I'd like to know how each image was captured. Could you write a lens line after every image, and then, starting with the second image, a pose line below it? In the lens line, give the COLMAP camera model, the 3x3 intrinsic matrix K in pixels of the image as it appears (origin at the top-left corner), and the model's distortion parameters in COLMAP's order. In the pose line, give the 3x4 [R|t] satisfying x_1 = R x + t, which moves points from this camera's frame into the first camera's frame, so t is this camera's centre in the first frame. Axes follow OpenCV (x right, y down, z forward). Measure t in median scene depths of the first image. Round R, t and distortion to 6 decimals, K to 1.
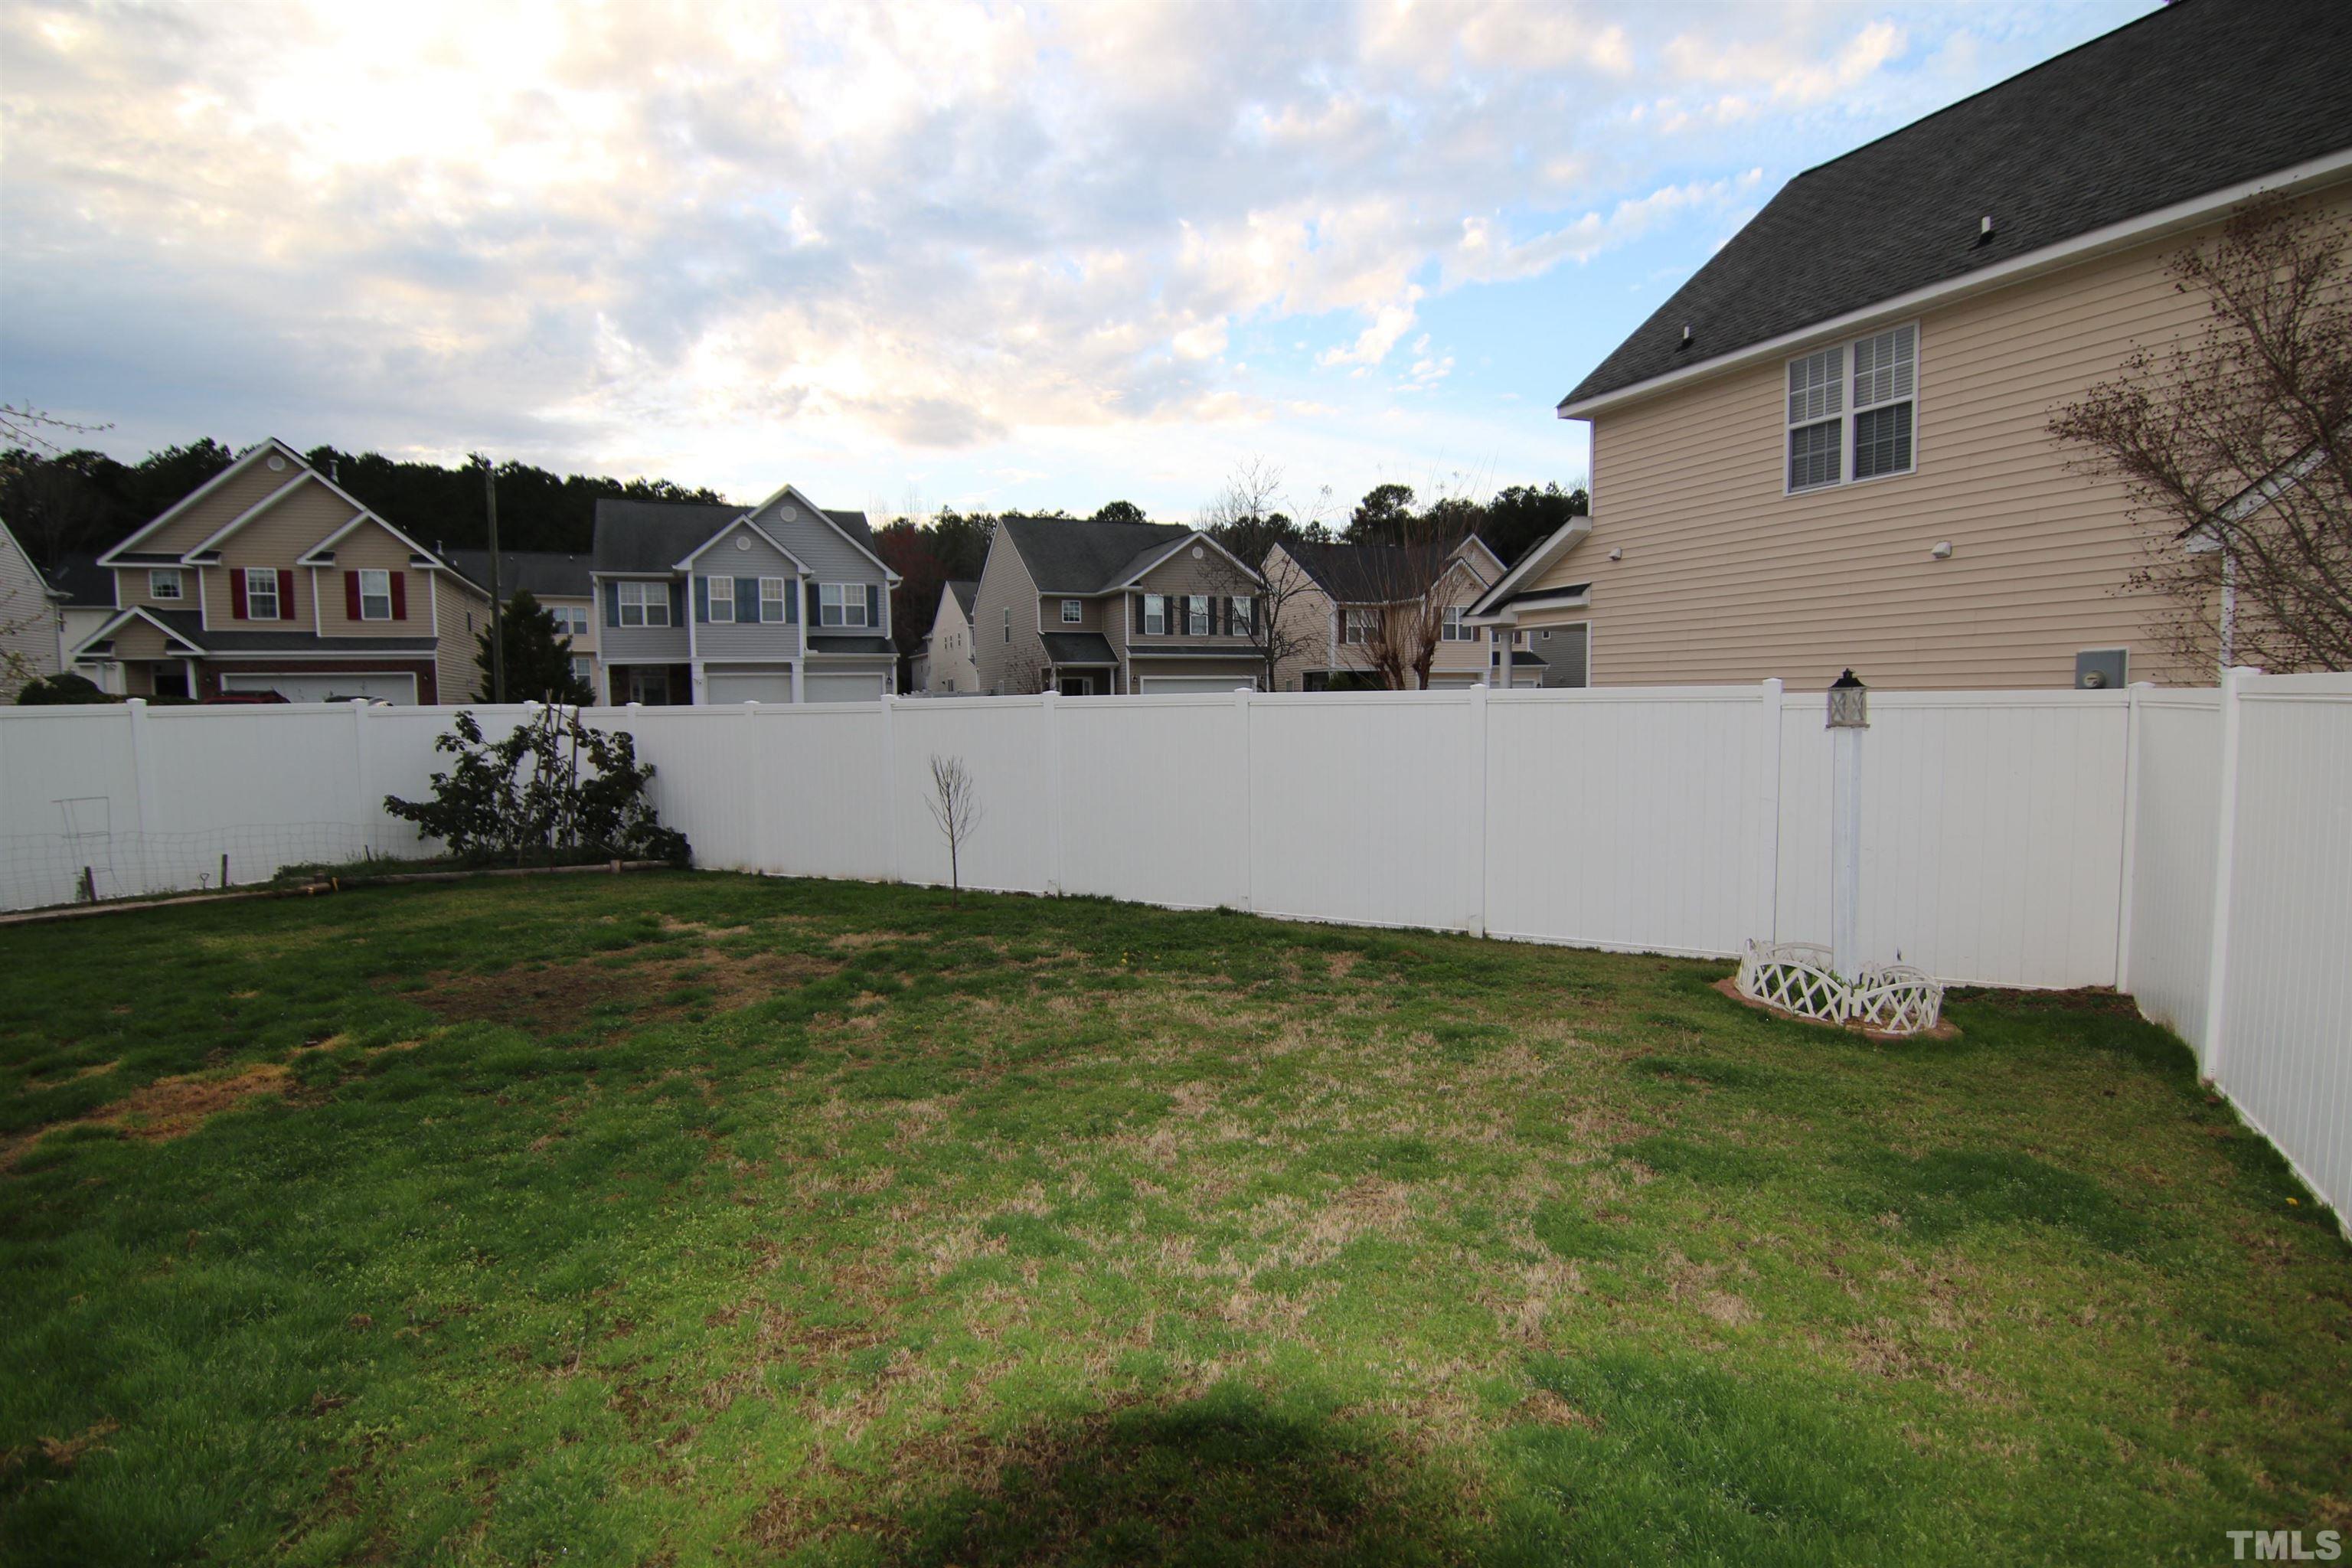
lens RADIAL K [[1136.0, 0, 1177.0], [0, 1136.0, 878.9], [0, 0, 1]] dist [-0.017688, -0.000359]
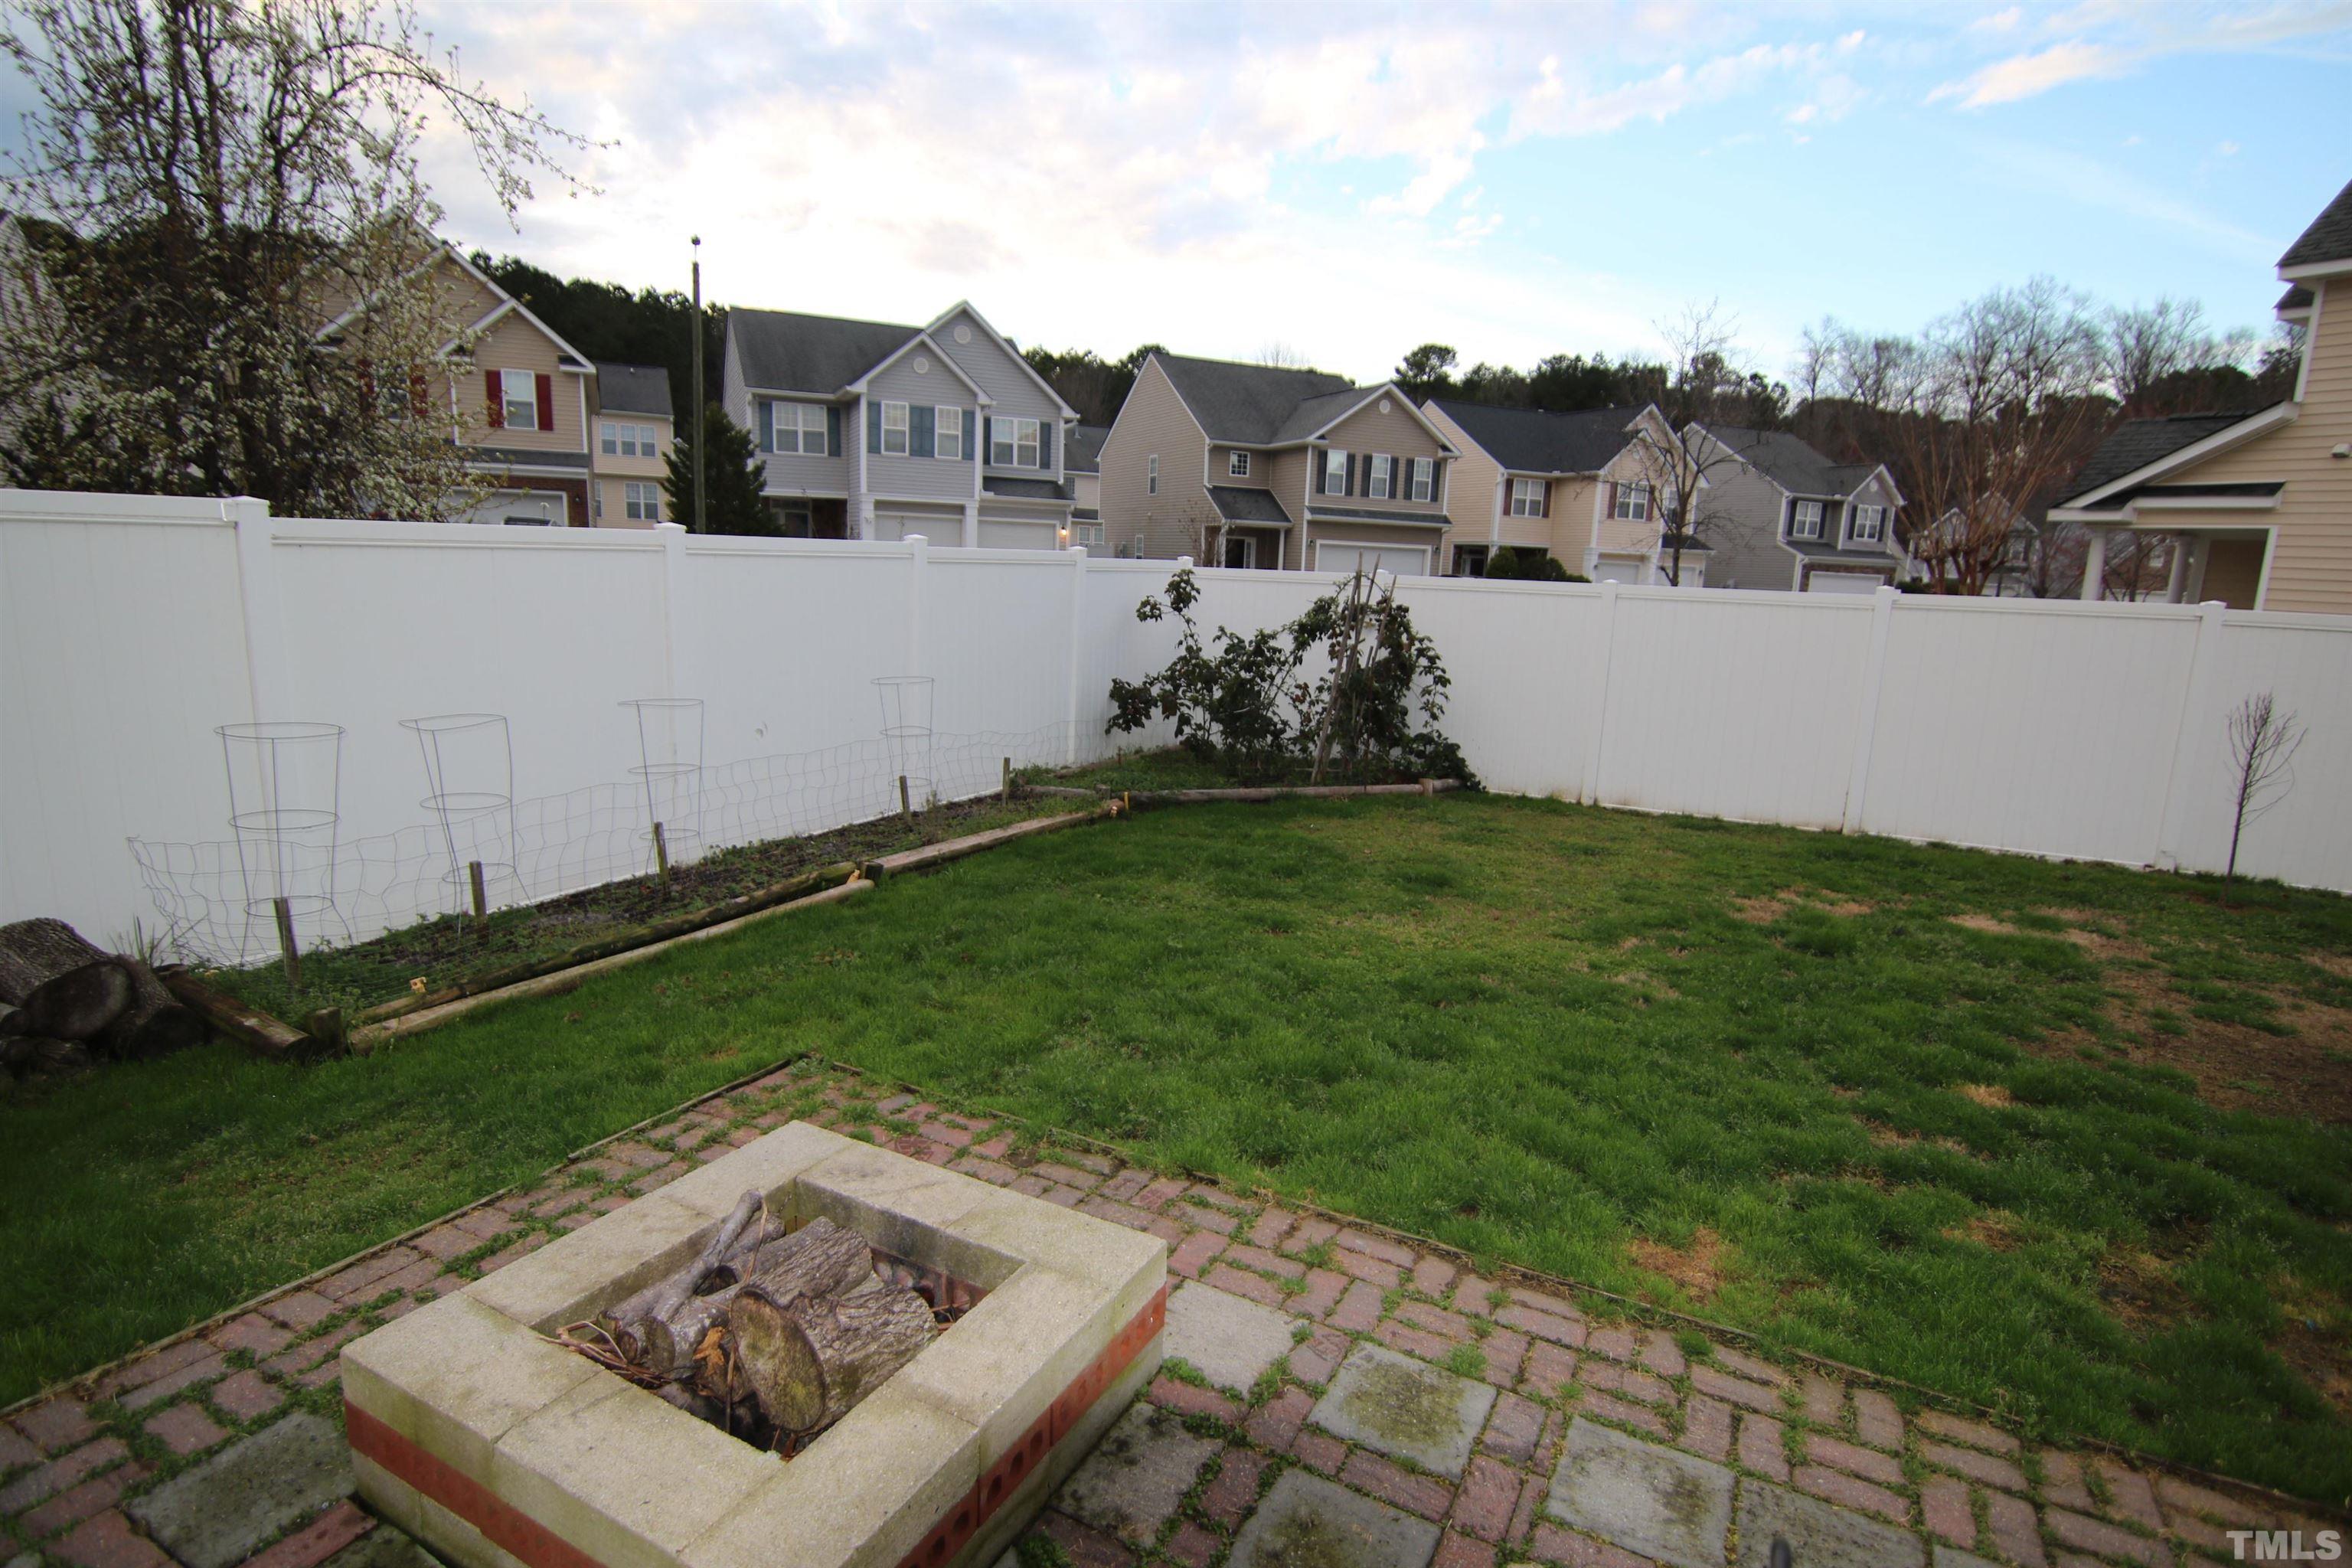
lens RADIAL K [[1176.2, 0, 1176.0], [0, 1176.2, 784.0], [0, 0, 1]] dist [-0.016858, 0.000321]
pose [[0.998045, 0.046000, 0.042302, -0.177354], [-0.047379, 0.998358, 0.032199, -0.008070], [-0.040751, -0.034140, 0.998586, 0.055811]]
